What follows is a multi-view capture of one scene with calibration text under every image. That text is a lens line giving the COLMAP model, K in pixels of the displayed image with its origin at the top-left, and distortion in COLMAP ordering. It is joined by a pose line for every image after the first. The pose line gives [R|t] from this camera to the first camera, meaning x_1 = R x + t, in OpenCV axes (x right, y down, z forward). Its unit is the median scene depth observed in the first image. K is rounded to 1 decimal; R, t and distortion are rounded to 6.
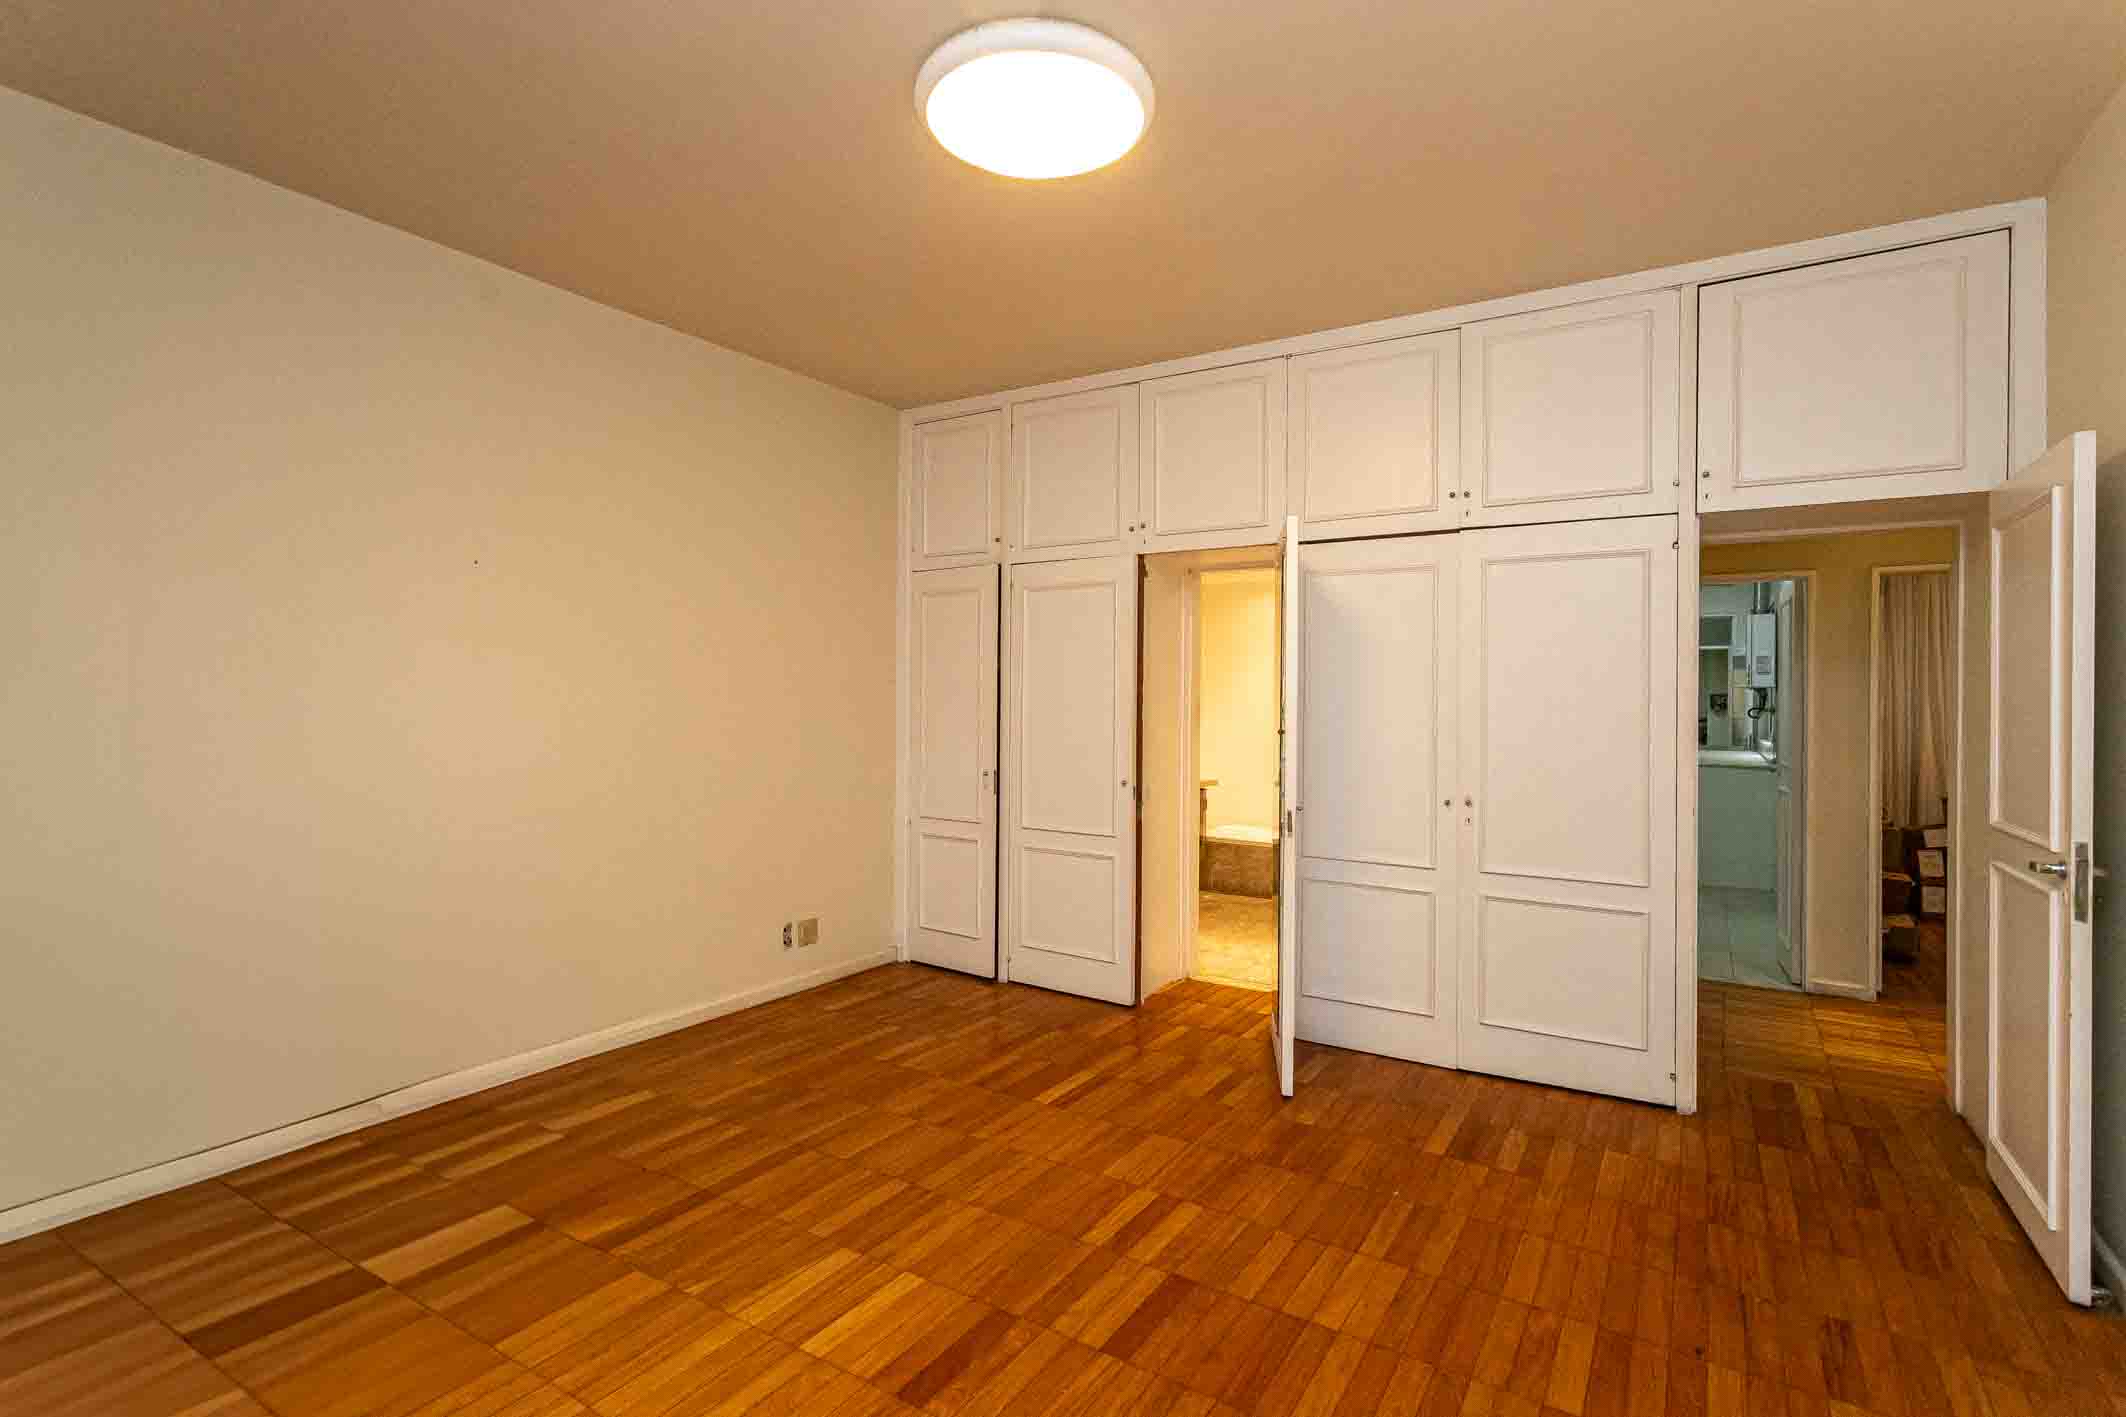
lens RADIAL K [[1004.5, 0, 1063.7], [0, 1004.5, 697.4], [0, 0, 1]] dist [0.004339, 0.000827]
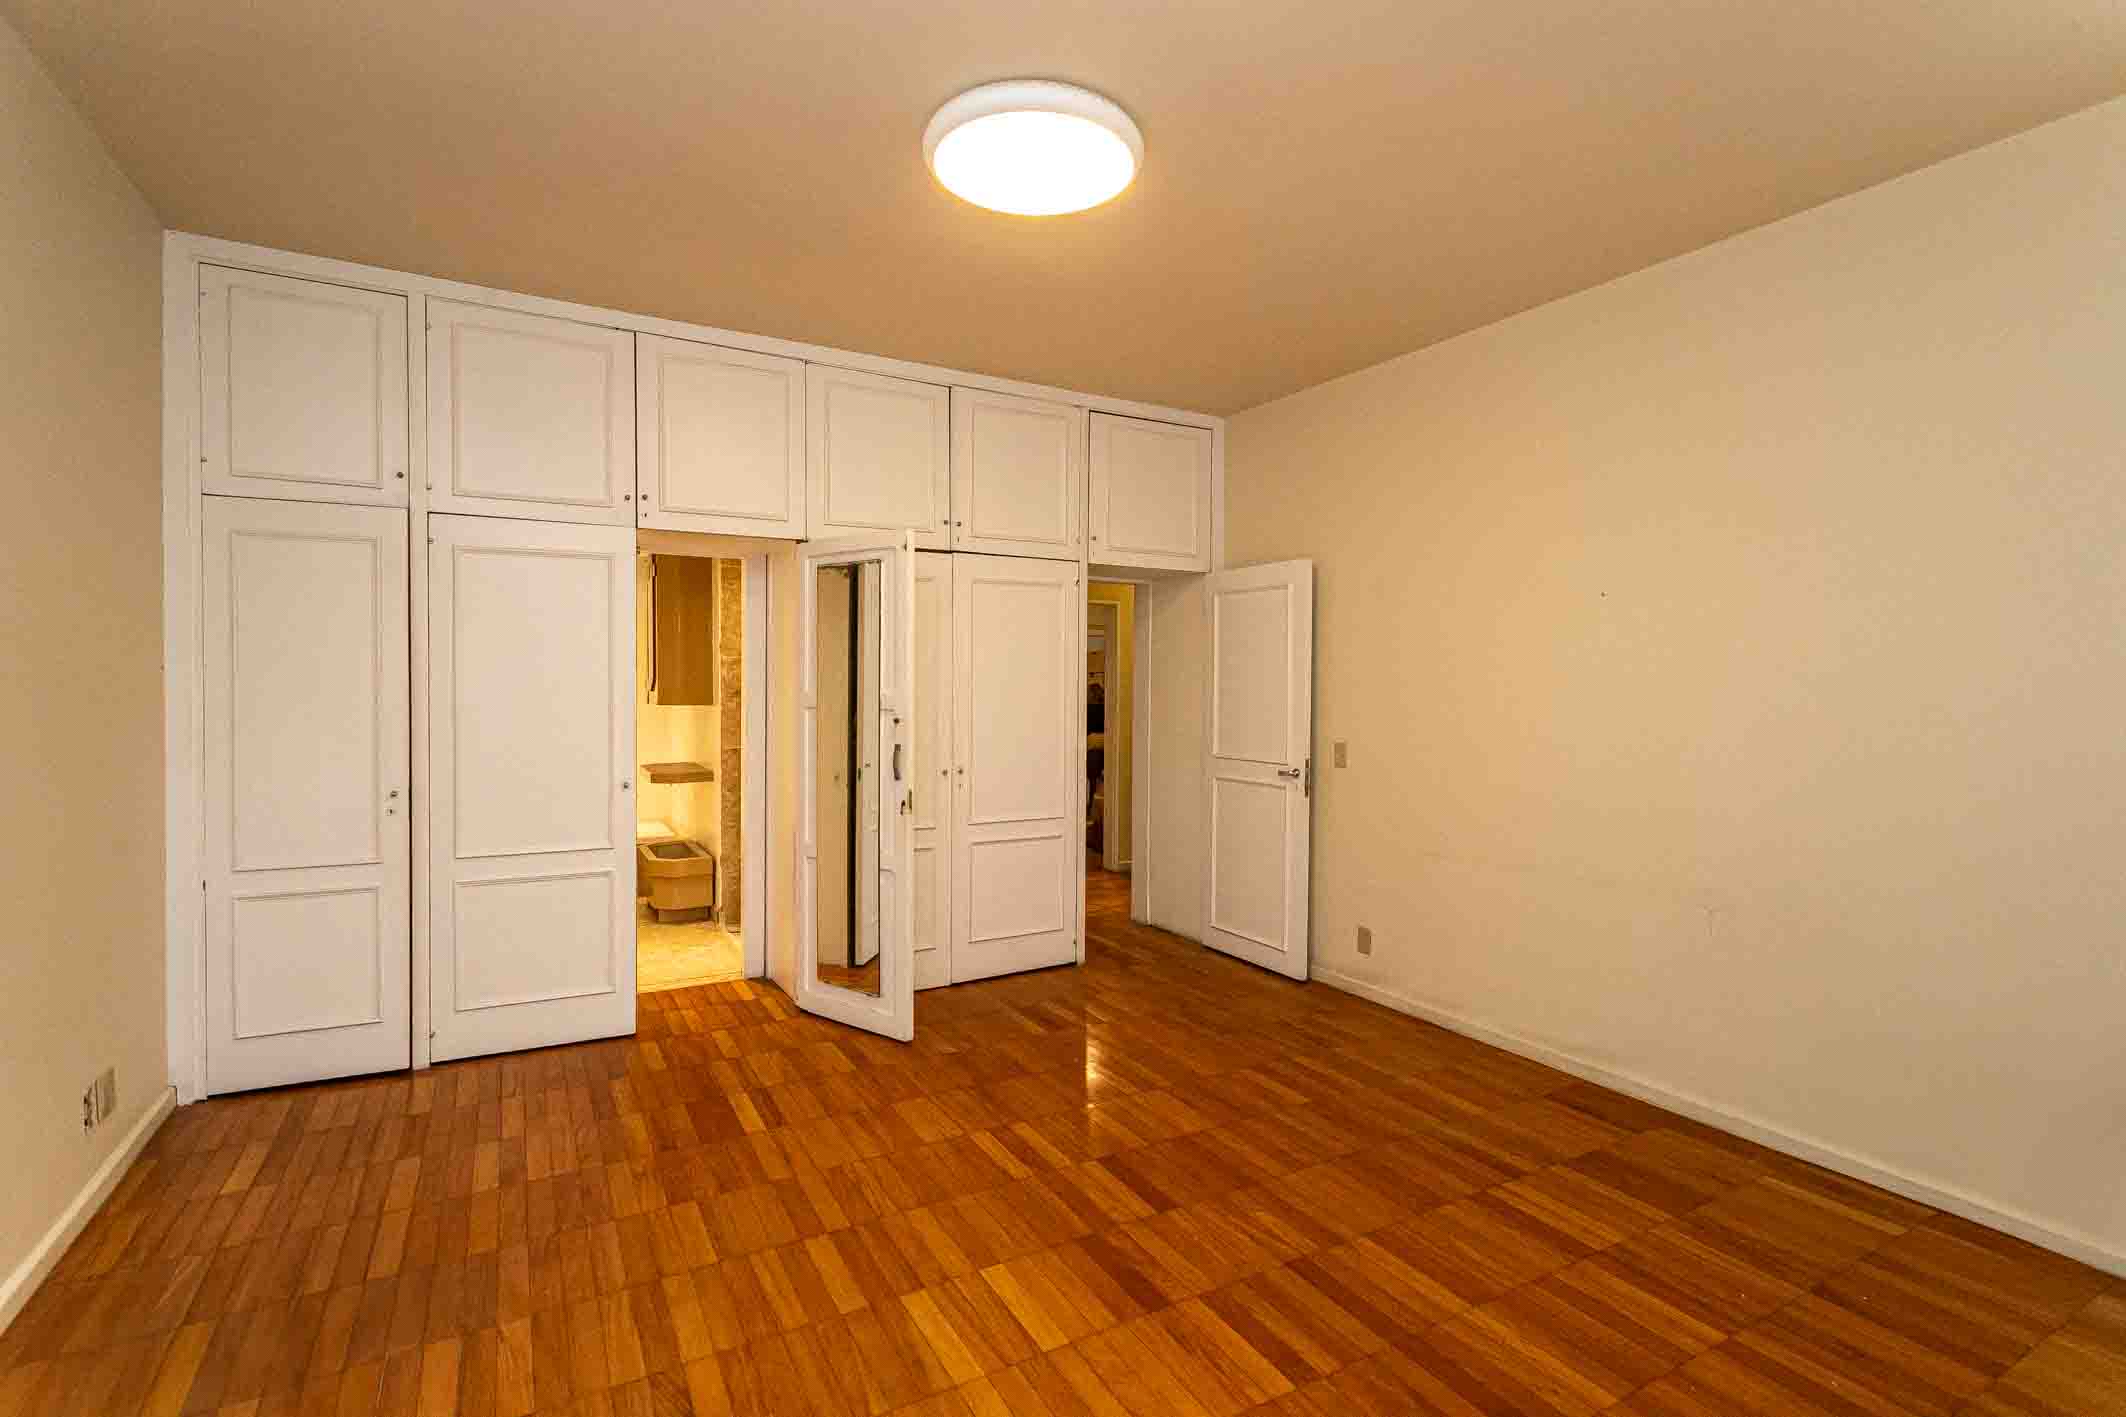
lens RADIAL K [[1004.5, 0, 1063.7], [0, 1004.5, 697.4], [0, 0, 1]] dist [0.004339, 0.000827]
pose [[0.471750, -0.020478, 0.881494, -0.671839], [-0.003176, 0.999684, 0.024923, -0.019881], [-0.881726, -0.014557, 0.471536, 0.308572]]
